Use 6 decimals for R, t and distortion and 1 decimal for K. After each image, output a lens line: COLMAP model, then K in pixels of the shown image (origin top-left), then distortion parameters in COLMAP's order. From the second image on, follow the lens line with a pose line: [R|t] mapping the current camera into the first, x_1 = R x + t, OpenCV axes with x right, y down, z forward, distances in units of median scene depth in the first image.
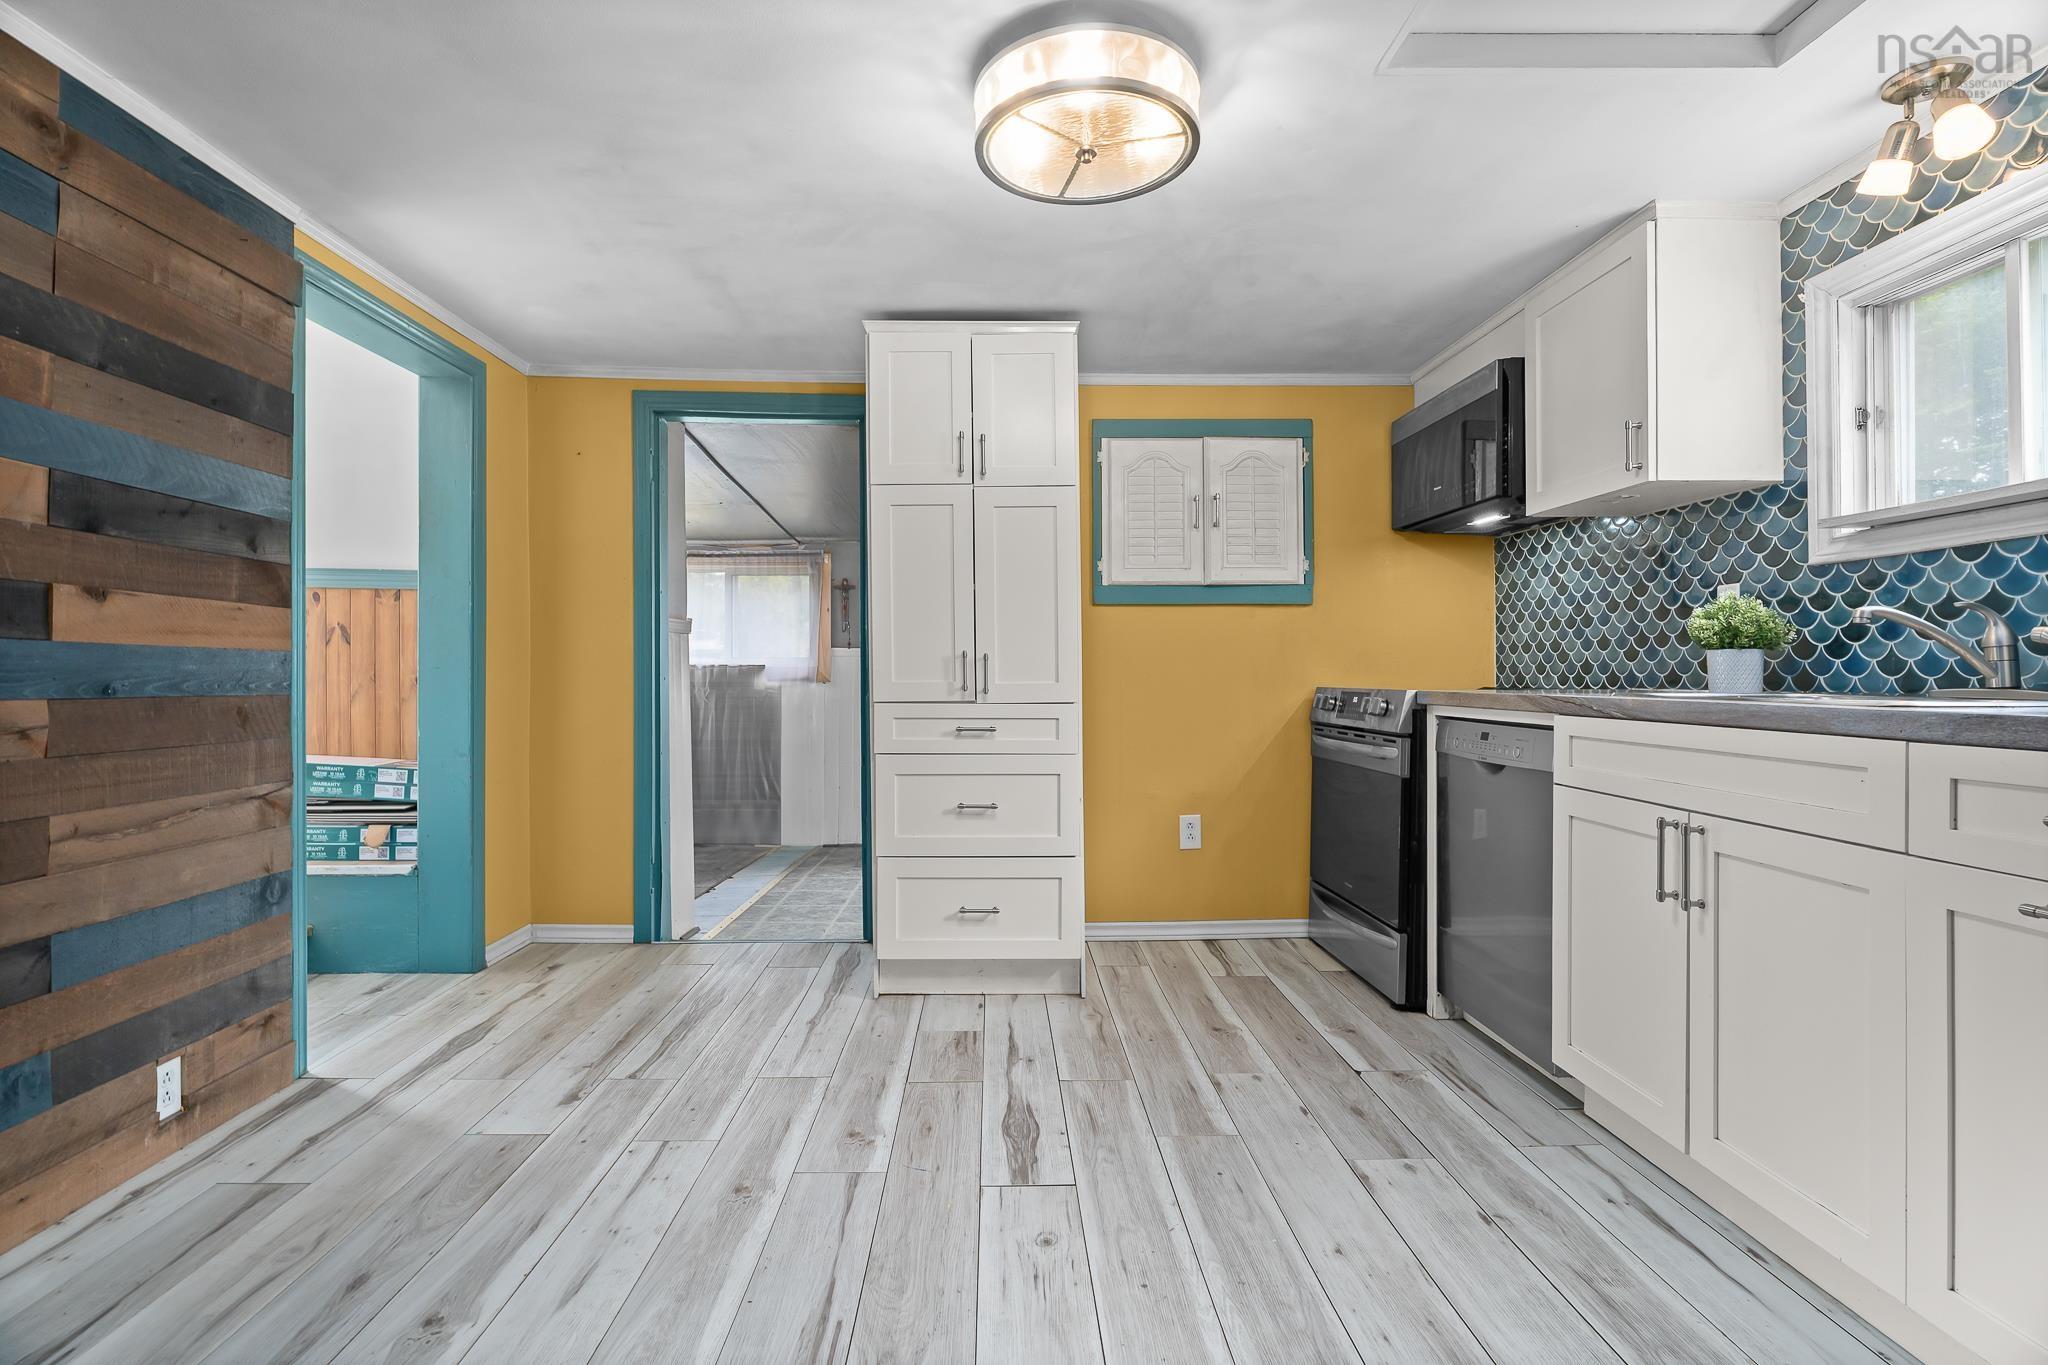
lens RADIAL K [[990.2, 0, 1044.5], [0, 990.2, 683.6], [0, 0, 1]] dist [-0.015103, 0.003067]
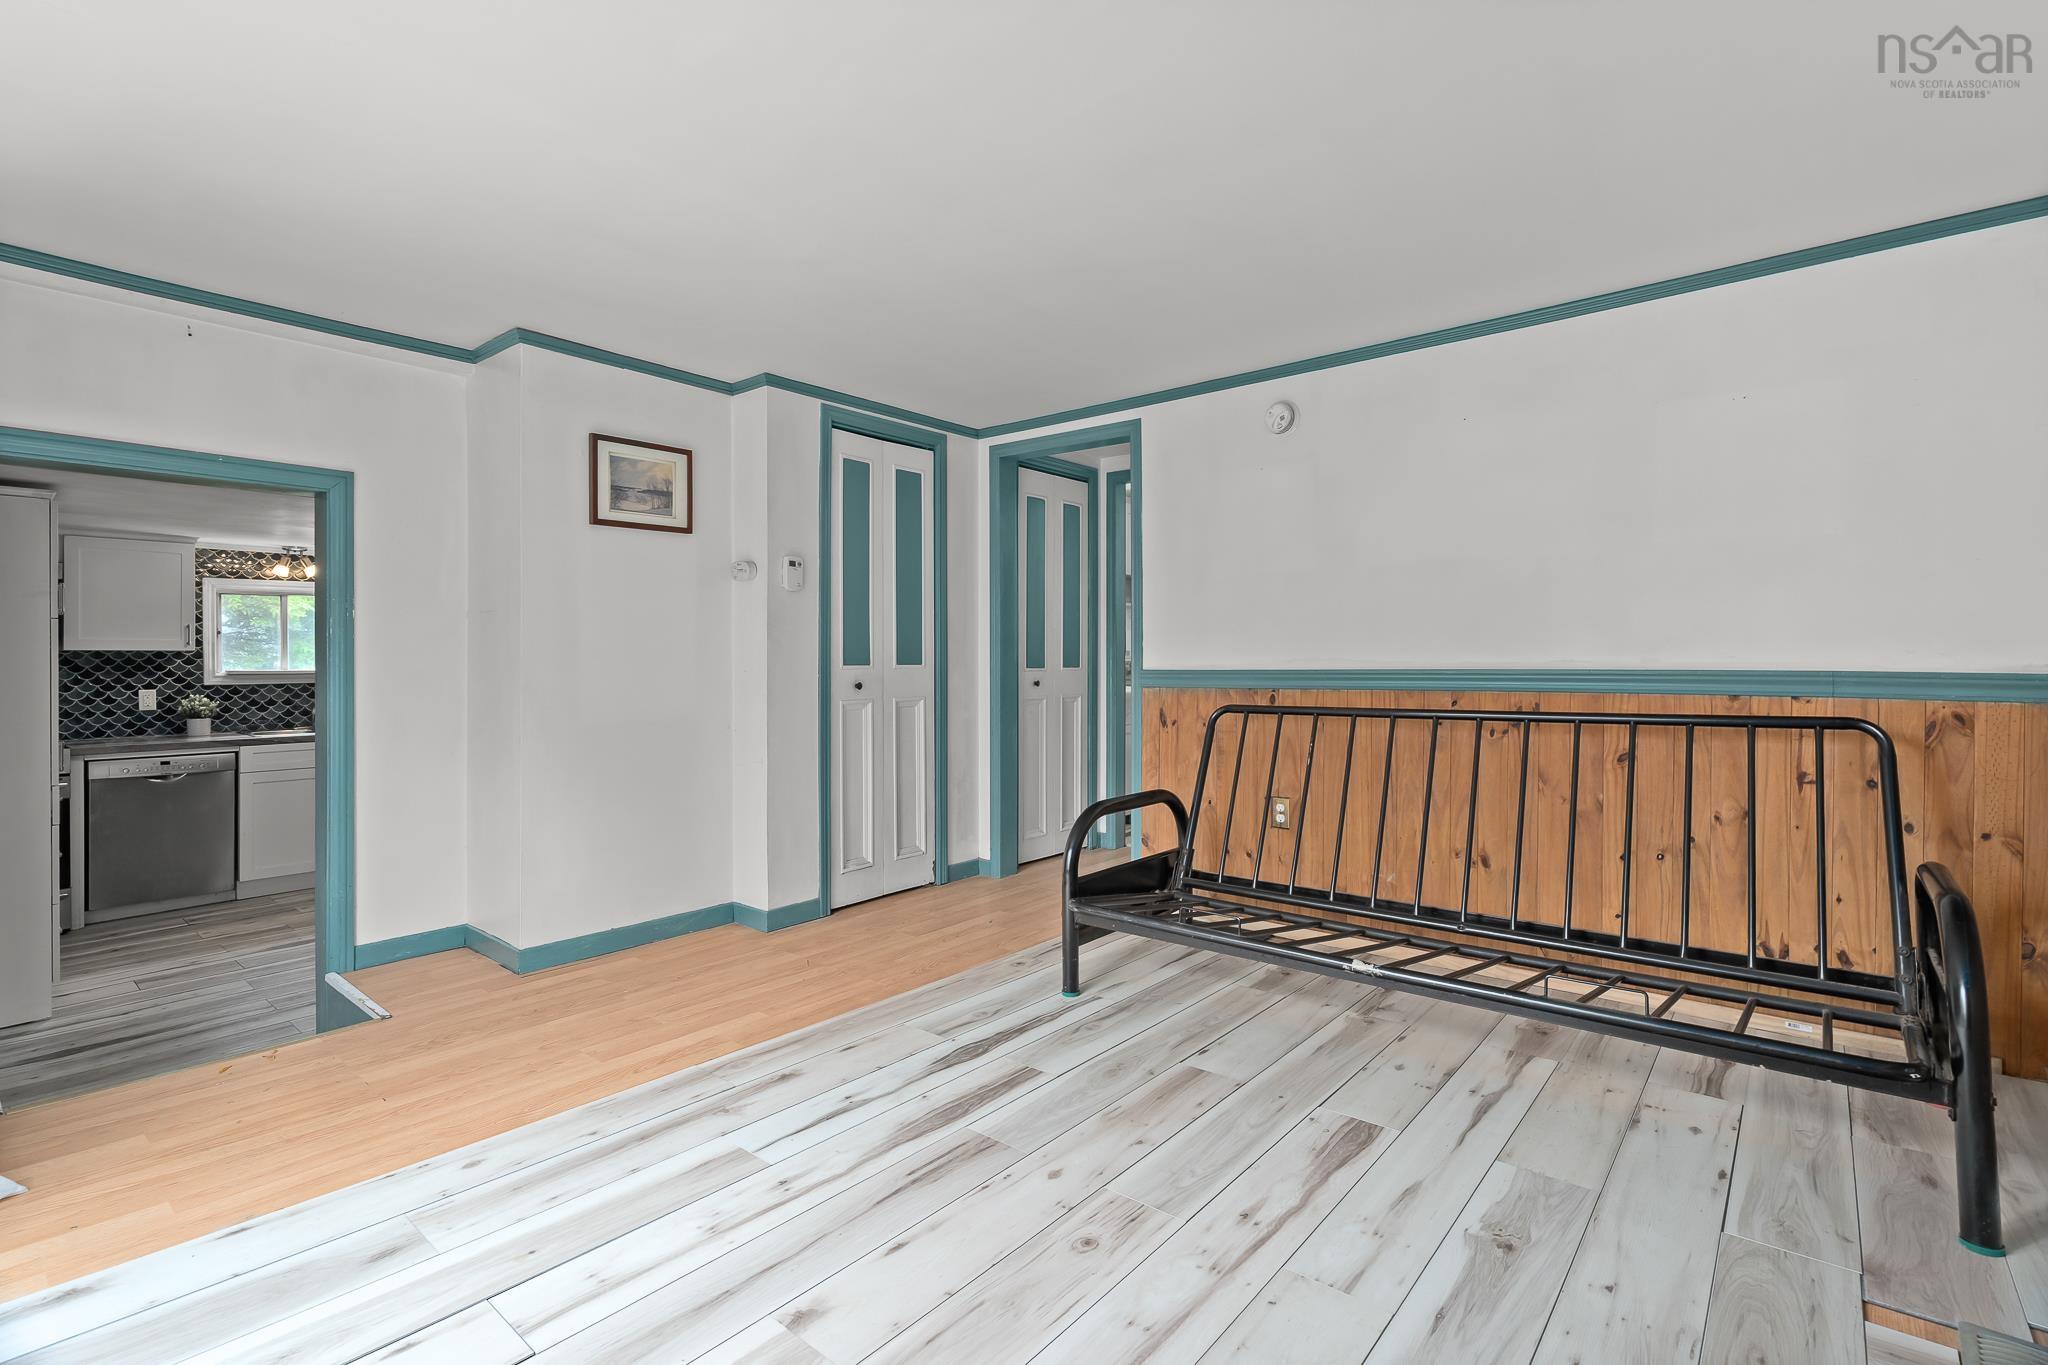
lens RADIAL K [[927.5, 0, 1028.2], [0, 927.5, 667.0], [0, 0, 1]] dist [0.001800, -0.000832]
pose [[-0.744225, -0.007383, 0.667888, -2.136270], [0.006178, 0.999820, 0.017936, -0.168074], [-0.667901, 0.017475, -0.744045, 1.154520]]
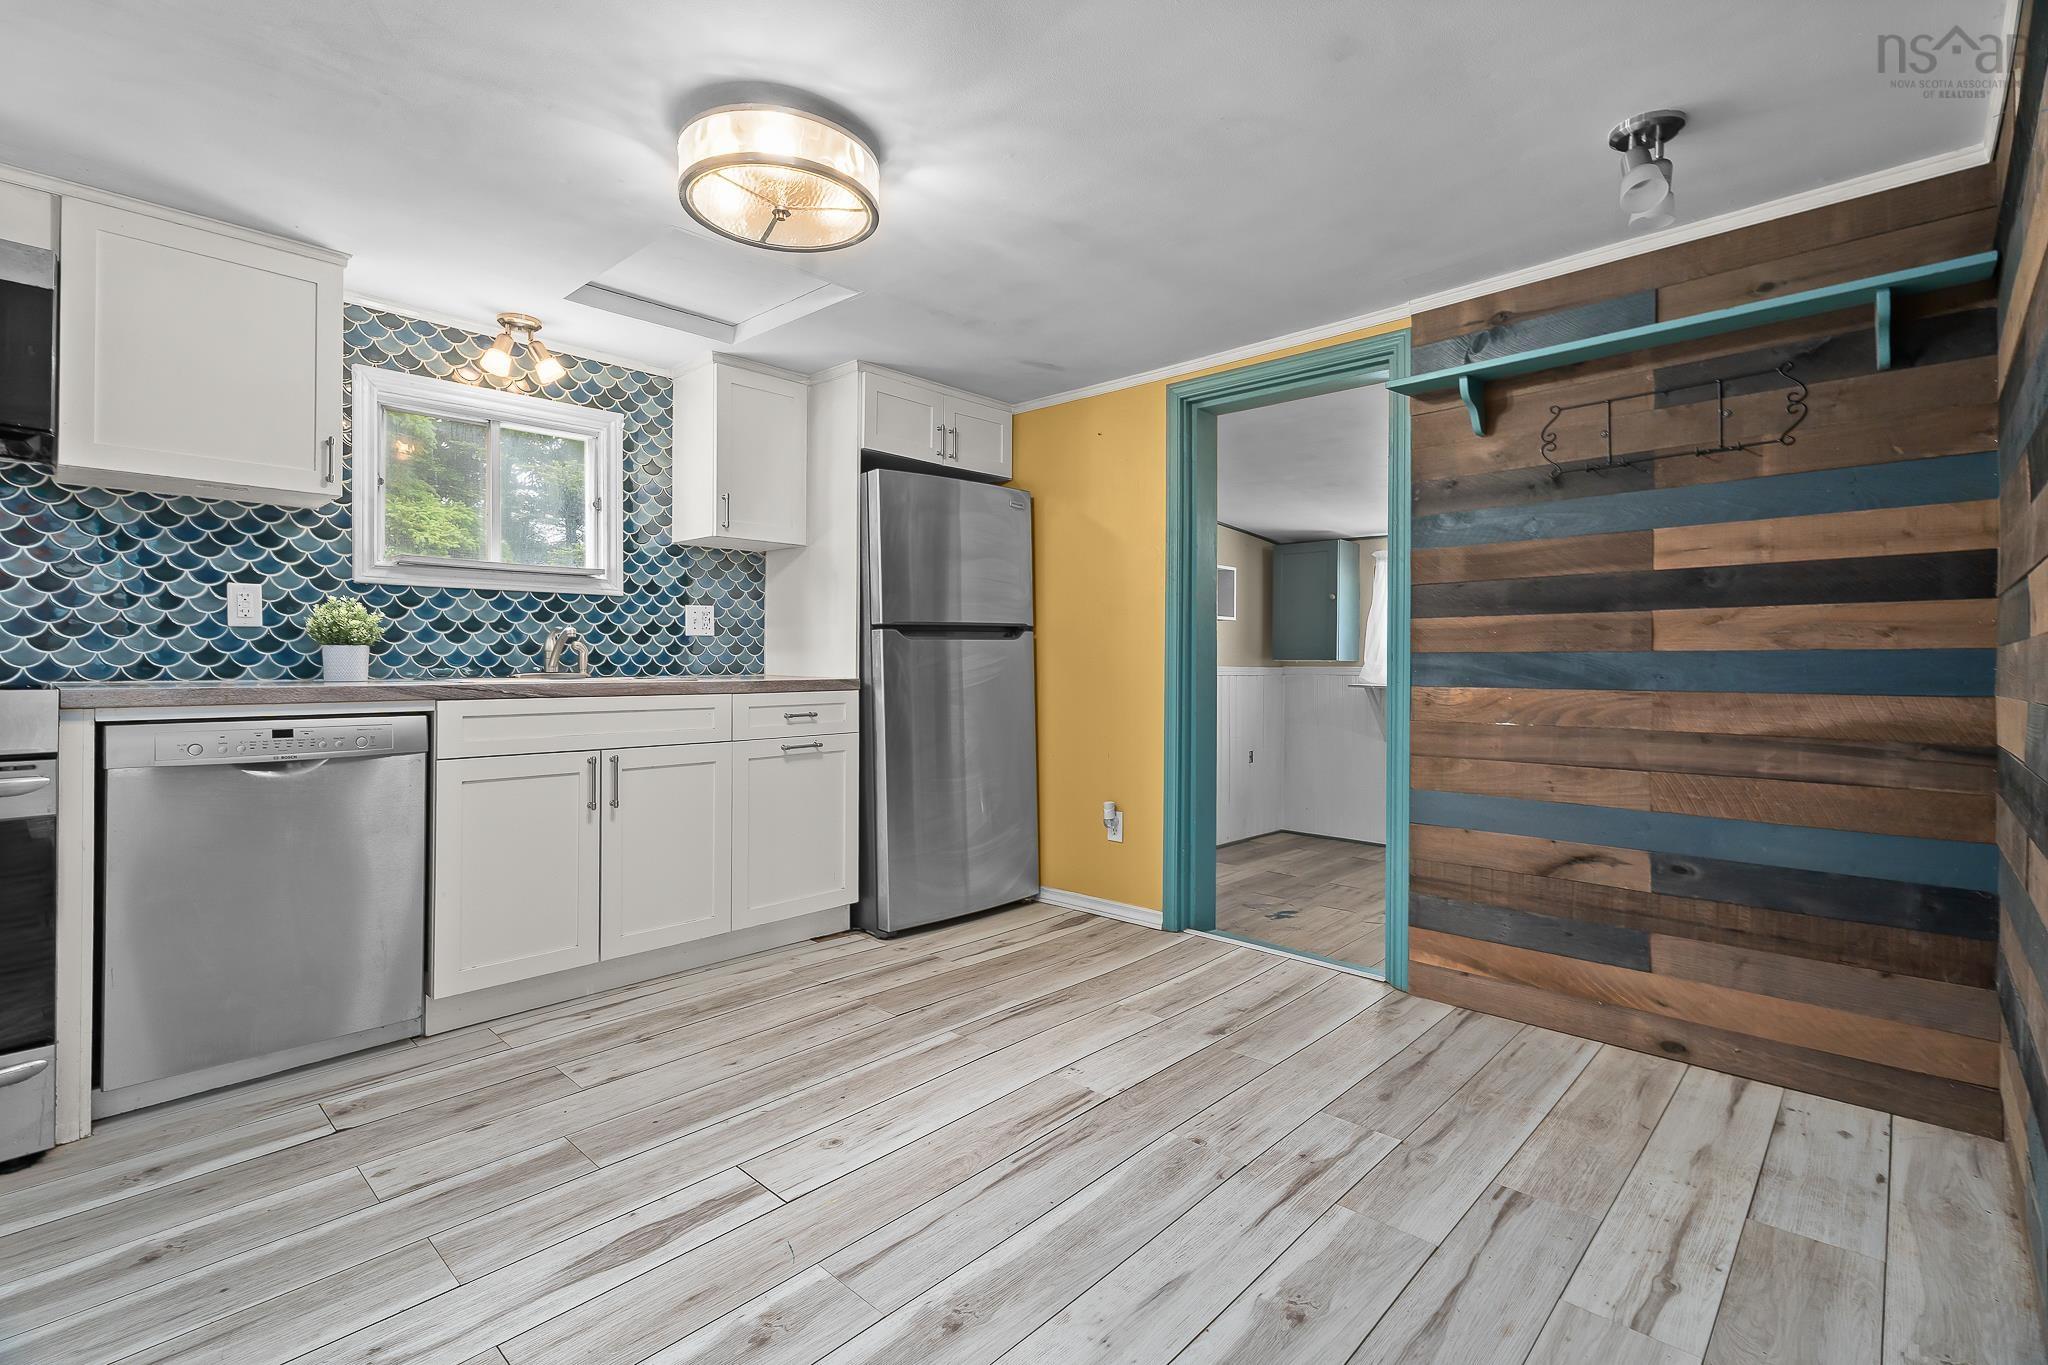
lens RADIAL K [[927.5, 0, 1024.5], [0, 927.5, 665.8], [0, 0, 1]] dist [0.001800, -0.000832]
pose [[-0.699889, -0.005715, 0.714228, -0.612186], [0.003112, 0.999934, 0.011051, -0.016291], [-0.714244, 0.009958, -0.699826, 1.029482]]
